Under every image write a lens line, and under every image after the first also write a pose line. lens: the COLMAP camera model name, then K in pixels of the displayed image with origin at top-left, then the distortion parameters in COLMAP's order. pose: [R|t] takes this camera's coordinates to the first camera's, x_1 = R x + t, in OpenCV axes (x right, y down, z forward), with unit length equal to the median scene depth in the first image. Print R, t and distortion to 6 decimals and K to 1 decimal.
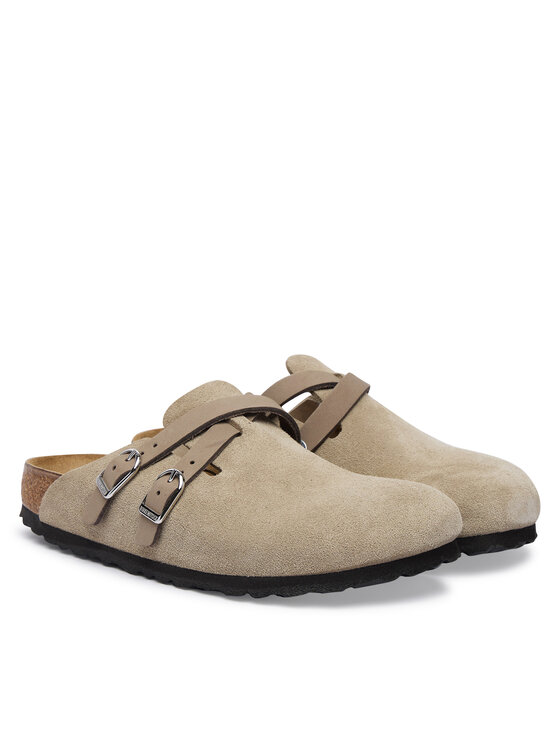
lens RADIAL K [[1903.0, 0, 280.0], [0, 1903.0, 373.0], [0, 0, 1]] dist [0.005394, 0.009556]
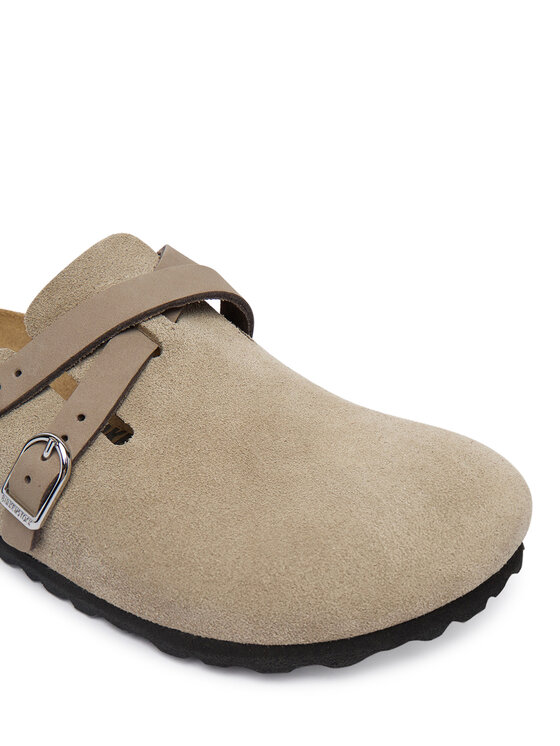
lens RADIAL K [[726.5, 0, 280.0], [0, 726.5, 373.0], [0, 0, 1]] dist [0.002979, 0.000132]
pose [[0.989474, -0.066224, 0.128669, -0.013351], [-0.002468, 0.881293, 0.472565, -0.071966], [-0.144690, -0.467908, 0.871853, 0.801787]]
